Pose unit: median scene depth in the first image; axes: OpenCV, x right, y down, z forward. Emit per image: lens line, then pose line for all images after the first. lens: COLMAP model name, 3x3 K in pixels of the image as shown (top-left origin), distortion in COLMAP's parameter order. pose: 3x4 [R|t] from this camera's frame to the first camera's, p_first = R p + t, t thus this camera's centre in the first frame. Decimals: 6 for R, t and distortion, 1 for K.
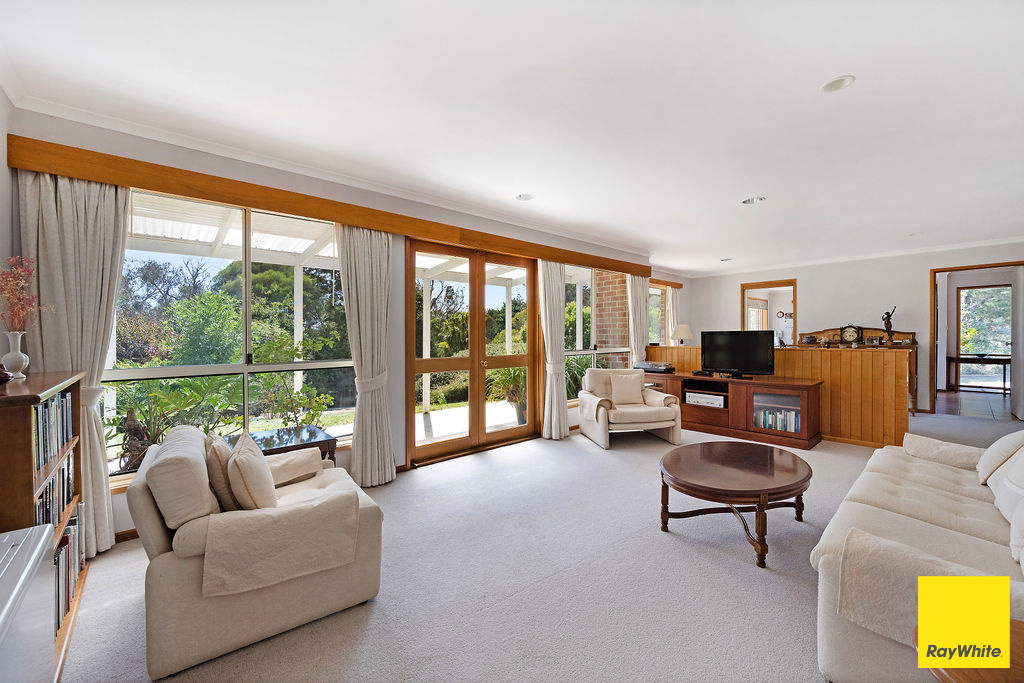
lens RADIAL K [[402.7, 0, 511.7], [0, 402.7, 339.2], [0, 0, 1]] dist [-0.000514, -0.000347]
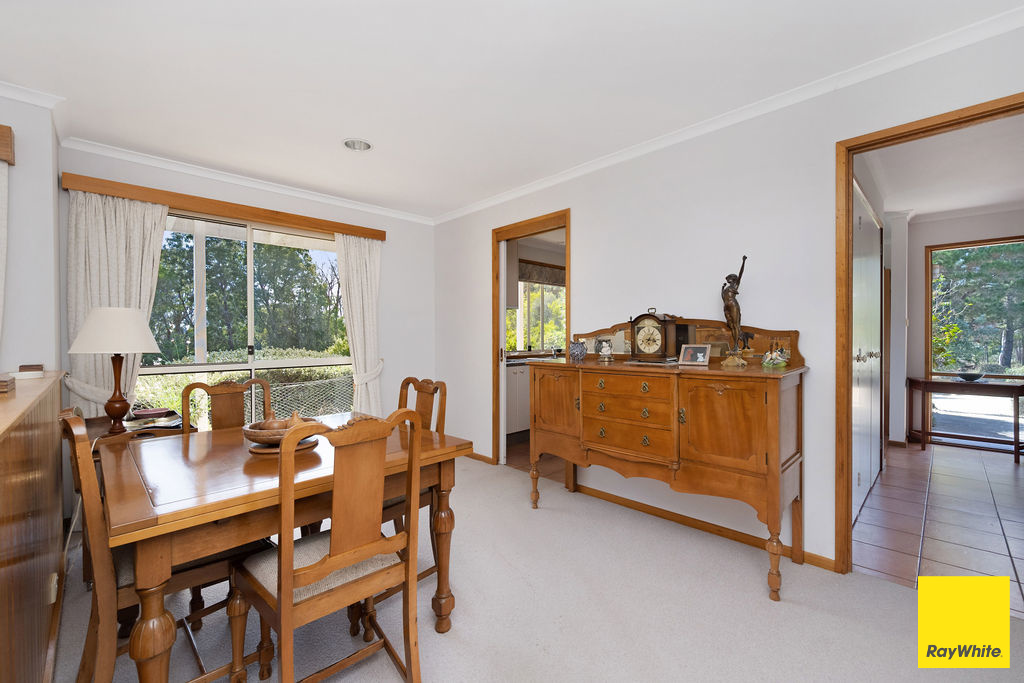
lens RADIAL K [[433.4, 0, 508.9], [0, 433.4, 339.4], [0, 0, 1]] dist [0.002679, 0.000643]
pose [[0.998286, -0.002120, 0.058485, 0.790387], [0.002241, 0.999995, -0.002018, -0.010267], [-0.058481, 0.002146, 0.998286, 0.693569]]
